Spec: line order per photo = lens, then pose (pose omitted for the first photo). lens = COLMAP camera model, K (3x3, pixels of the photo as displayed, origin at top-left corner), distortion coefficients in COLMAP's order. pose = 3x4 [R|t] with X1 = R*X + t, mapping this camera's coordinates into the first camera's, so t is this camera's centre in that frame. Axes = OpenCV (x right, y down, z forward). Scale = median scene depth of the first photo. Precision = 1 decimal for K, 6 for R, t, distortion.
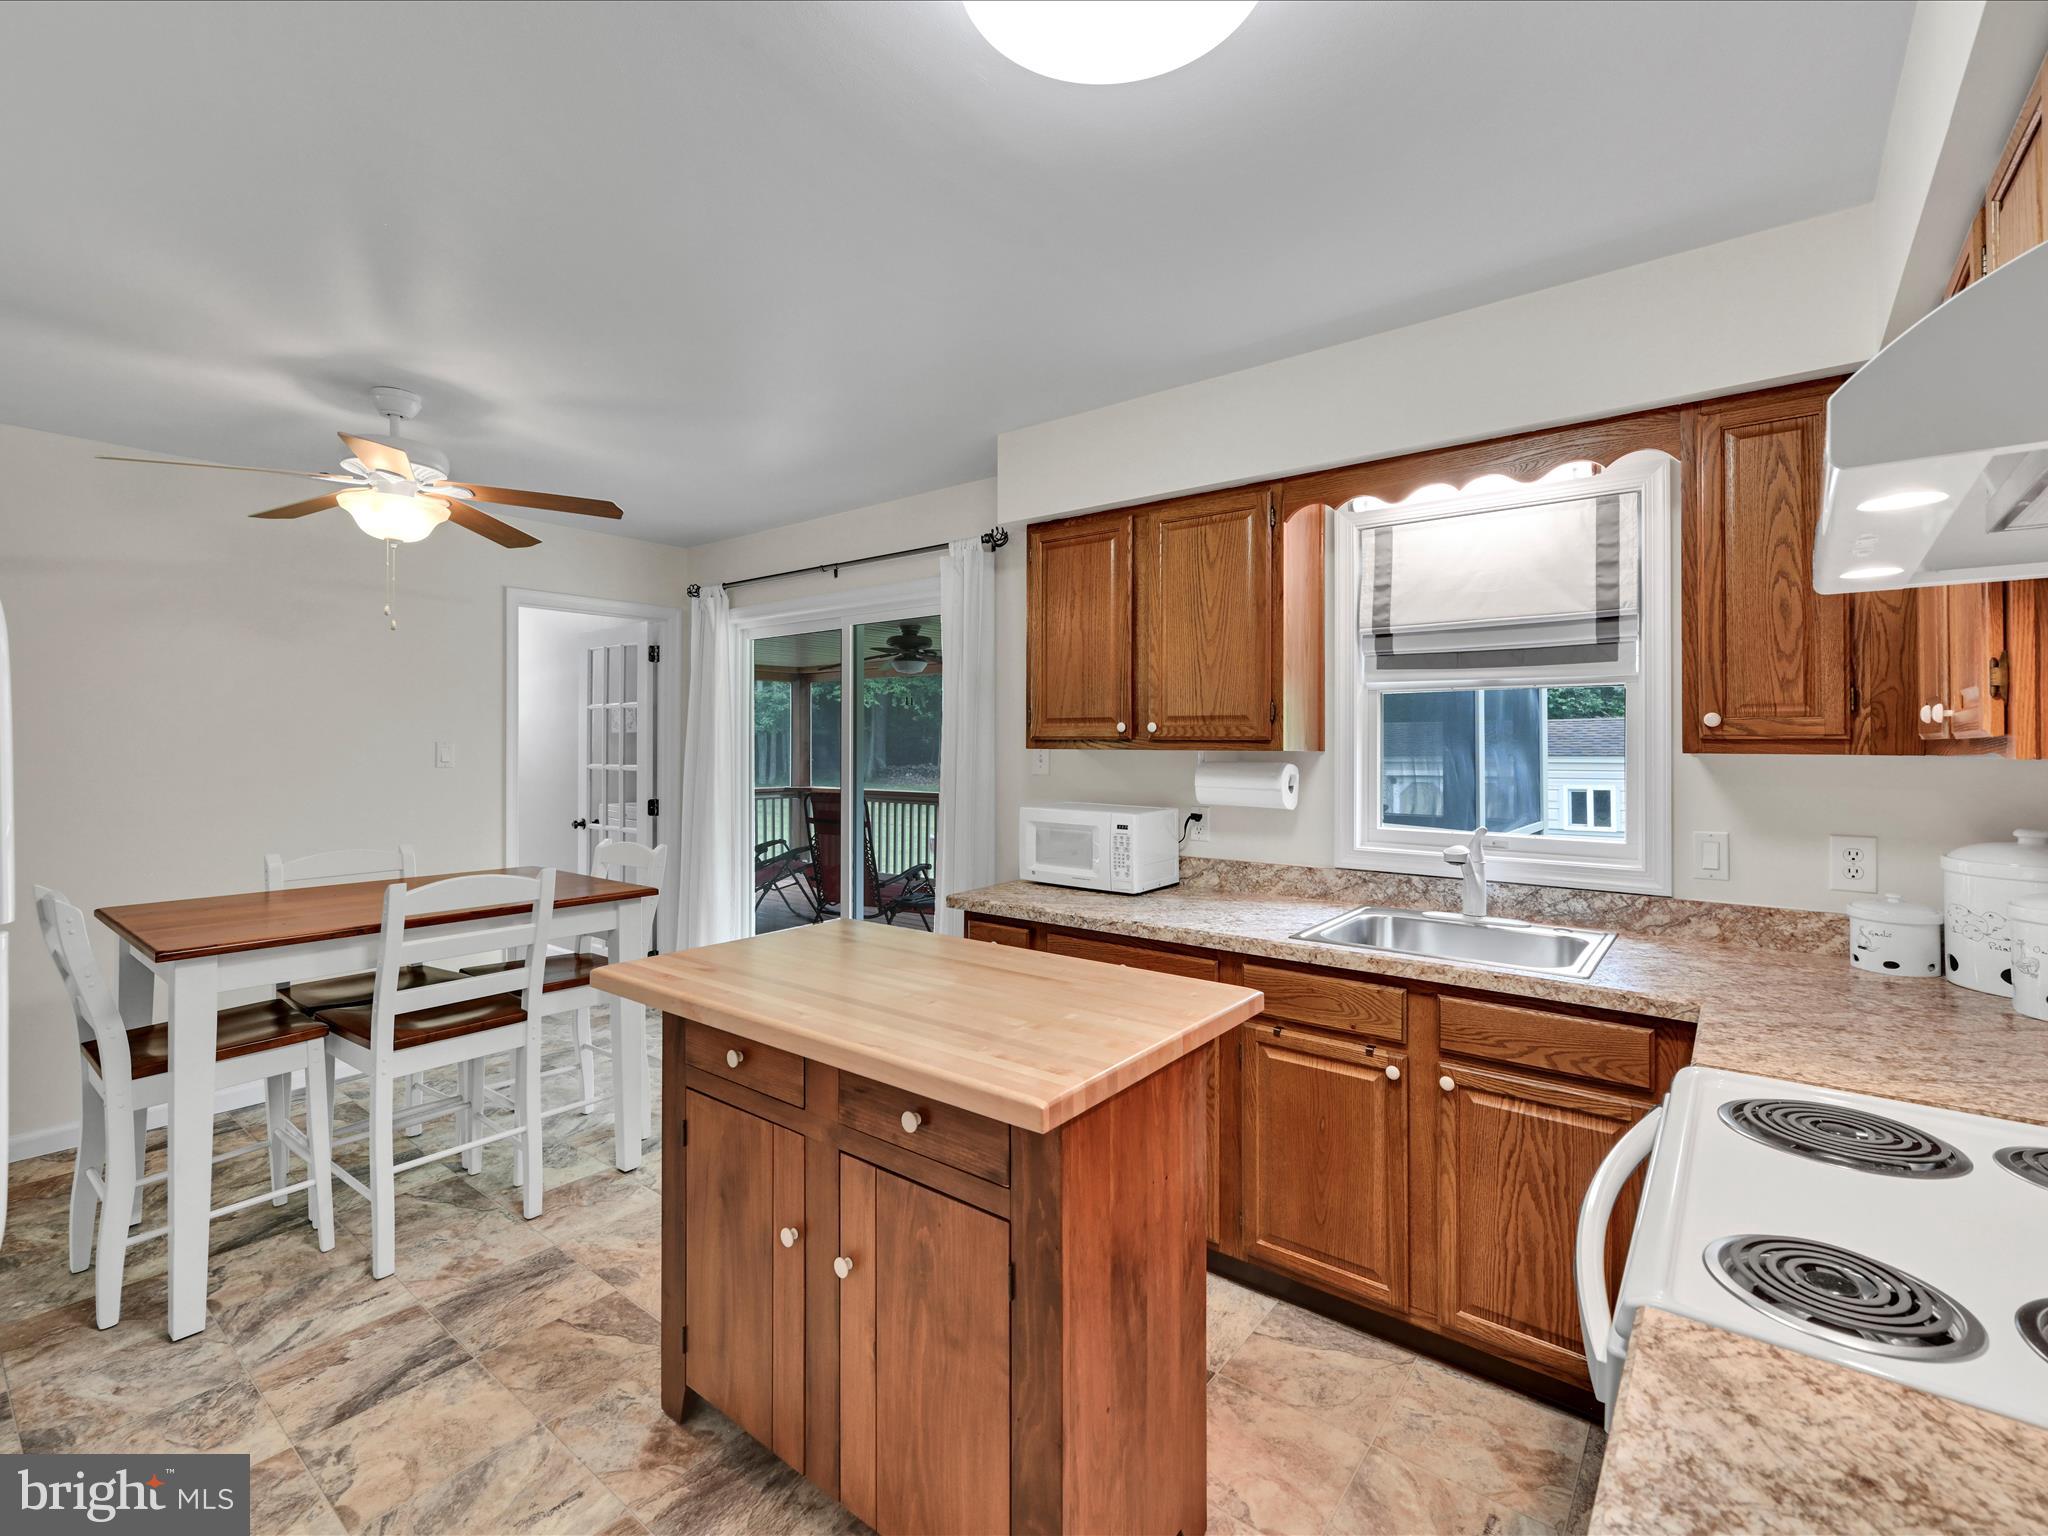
lens RADIAL K [[942.1, 0, 1024.0], [0, 942.1, 768.0], [0, 0, 1]] dist [0.001186, 0.000251]
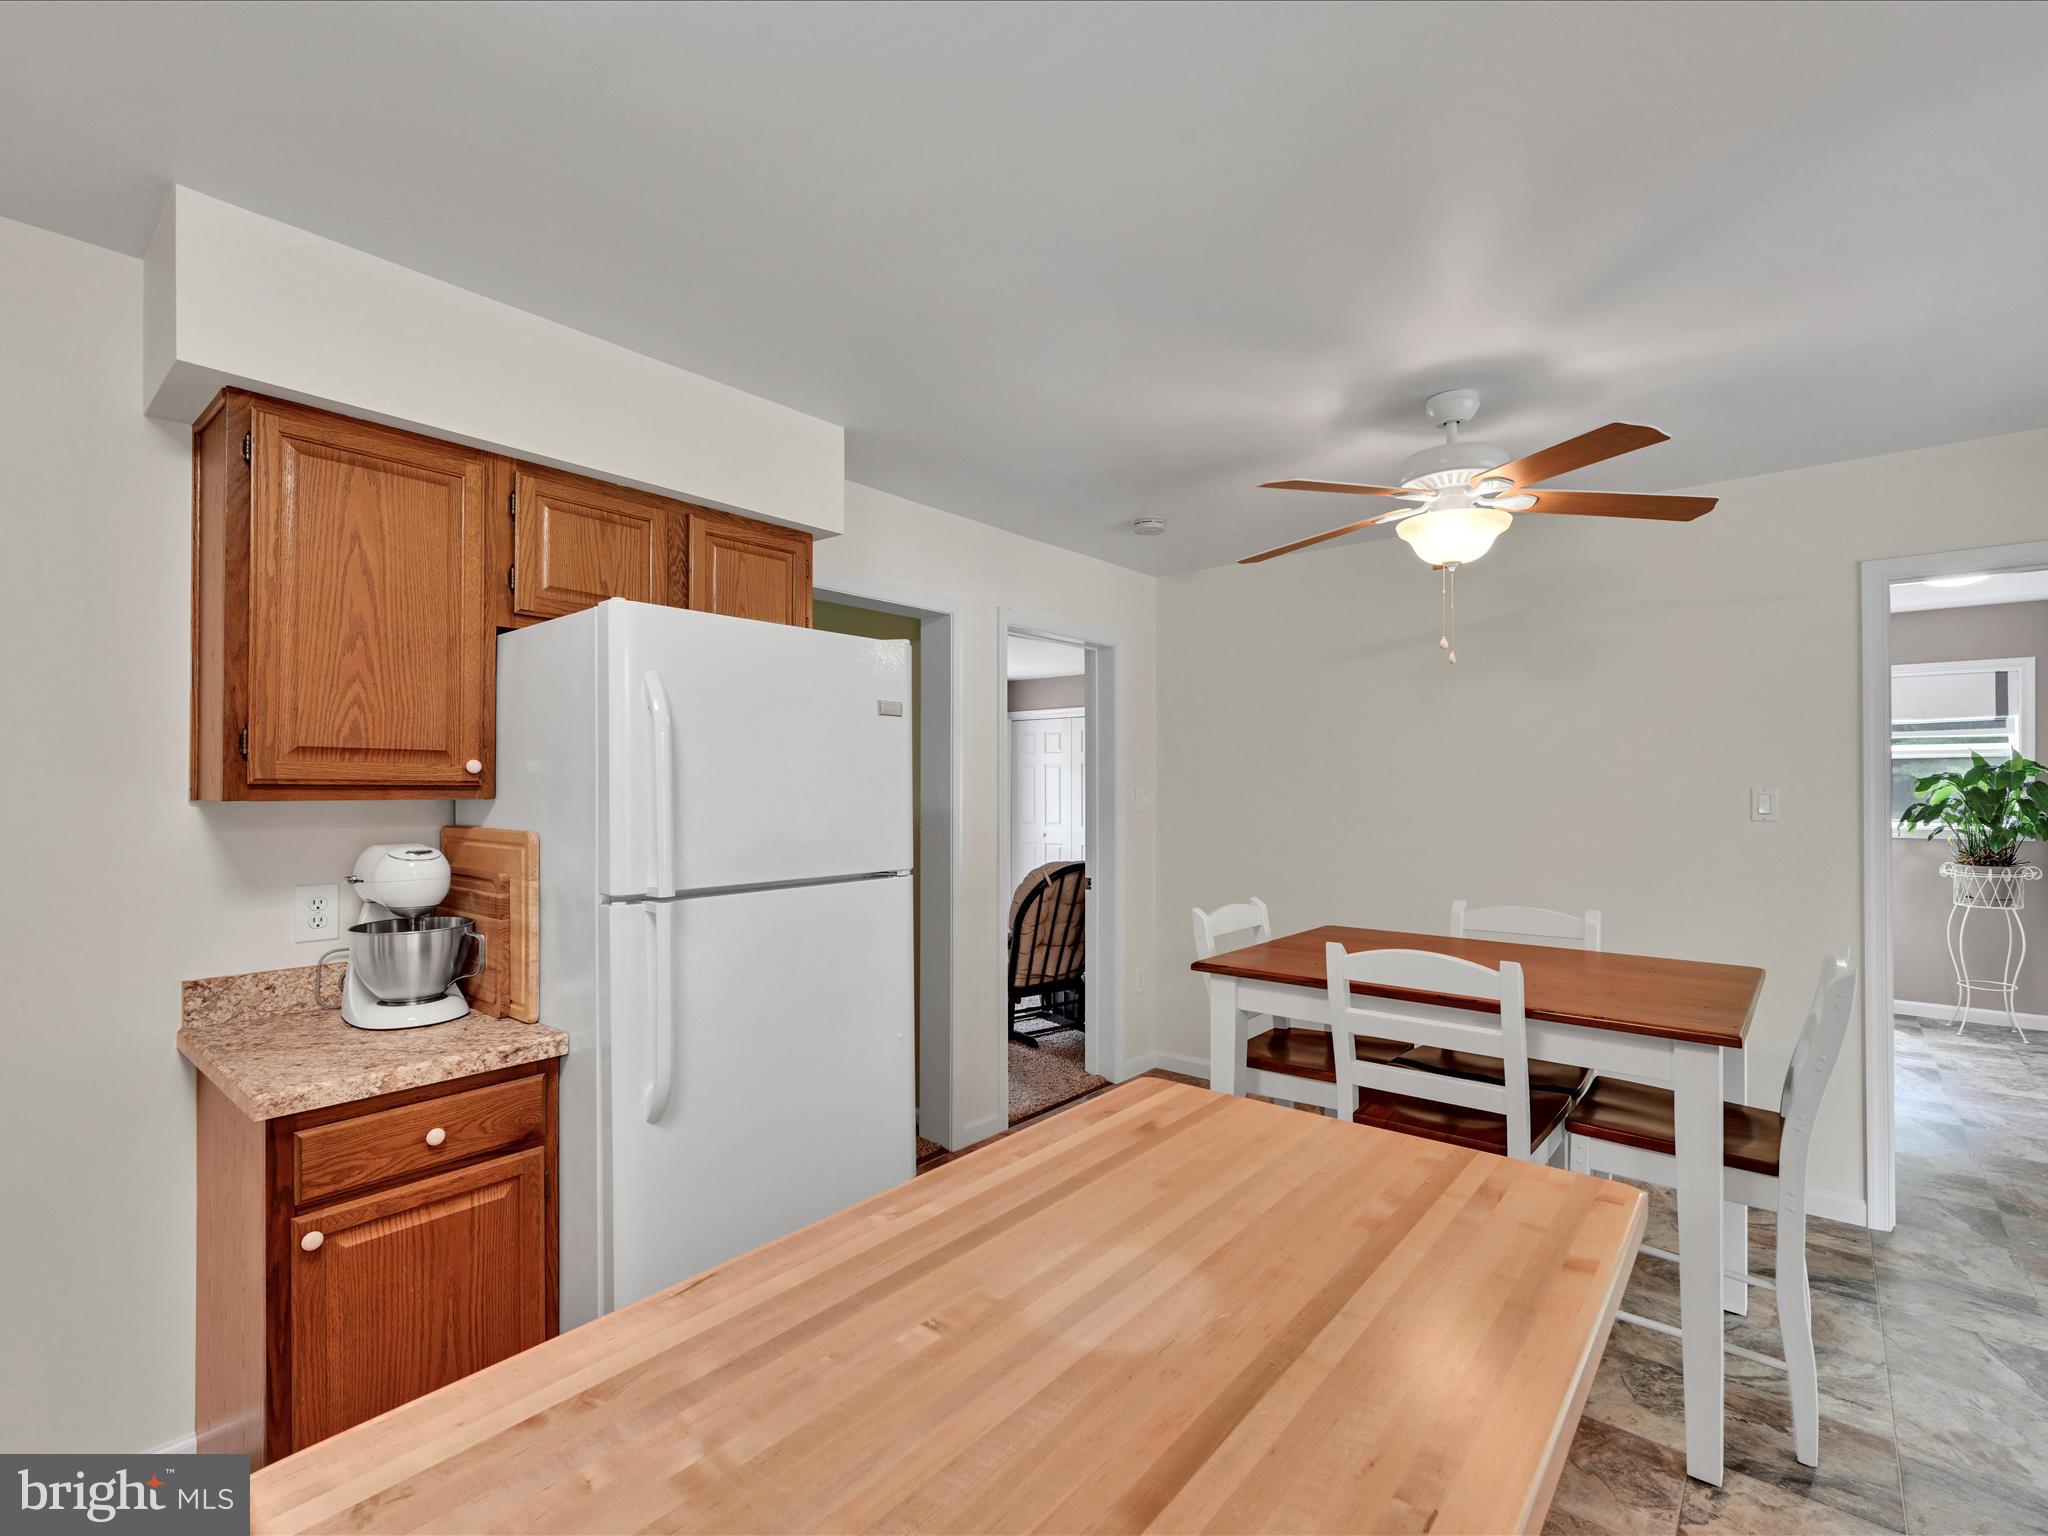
lens RADIAL K [[942.1, 0, 1024.0], [0, 942.1, 768.0], [0, 0, 1]] dist [0.001186, 0.000251]
pose [[-0.022999, -0.015087, -0.999622, 0.255260], [-0.024330, 0.999598, -0.014527, -0.024309], [0.999439, 0.023987, -0.023356, 0.672111]]
